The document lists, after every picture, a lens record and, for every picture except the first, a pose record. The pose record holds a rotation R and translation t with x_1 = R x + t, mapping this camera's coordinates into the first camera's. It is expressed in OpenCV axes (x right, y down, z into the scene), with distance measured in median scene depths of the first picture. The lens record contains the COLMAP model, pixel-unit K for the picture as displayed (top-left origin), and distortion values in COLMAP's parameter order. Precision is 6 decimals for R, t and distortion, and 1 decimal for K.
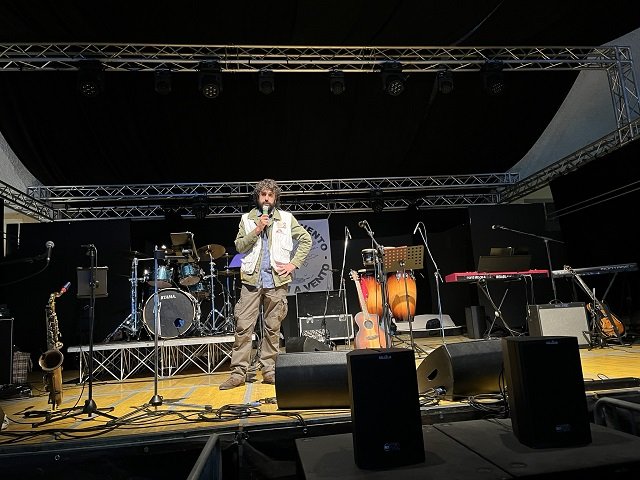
lens RADIAL K [[487.8, 0, 325.5], [0, 487.8, 243.0], [0, 0, 1]] dist [0.035577, -0.016477]
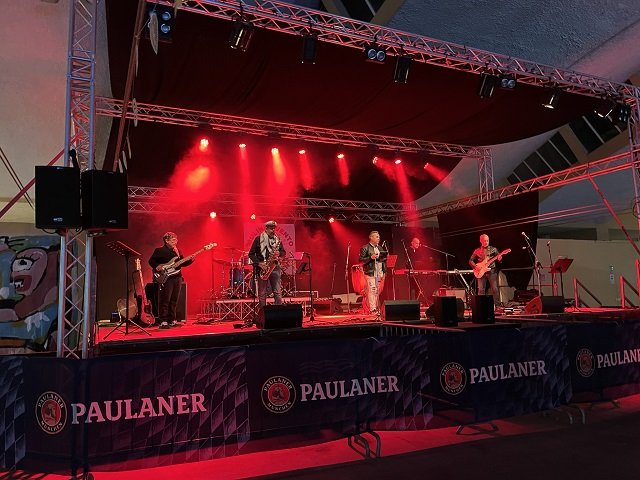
lens RADIAL K [[487.8, 0, 327.3], [0, 487.8, 253.8], [0, 0, 1]] dist [0.035577, -0.016477]
pose [[0.952000, 0.063730, 0.299389, -0.483027], [-0.079960, 0.995902, 0.042265, -0.045509], [-0.295469, -0.064176, 0.953194, -0.579171]]
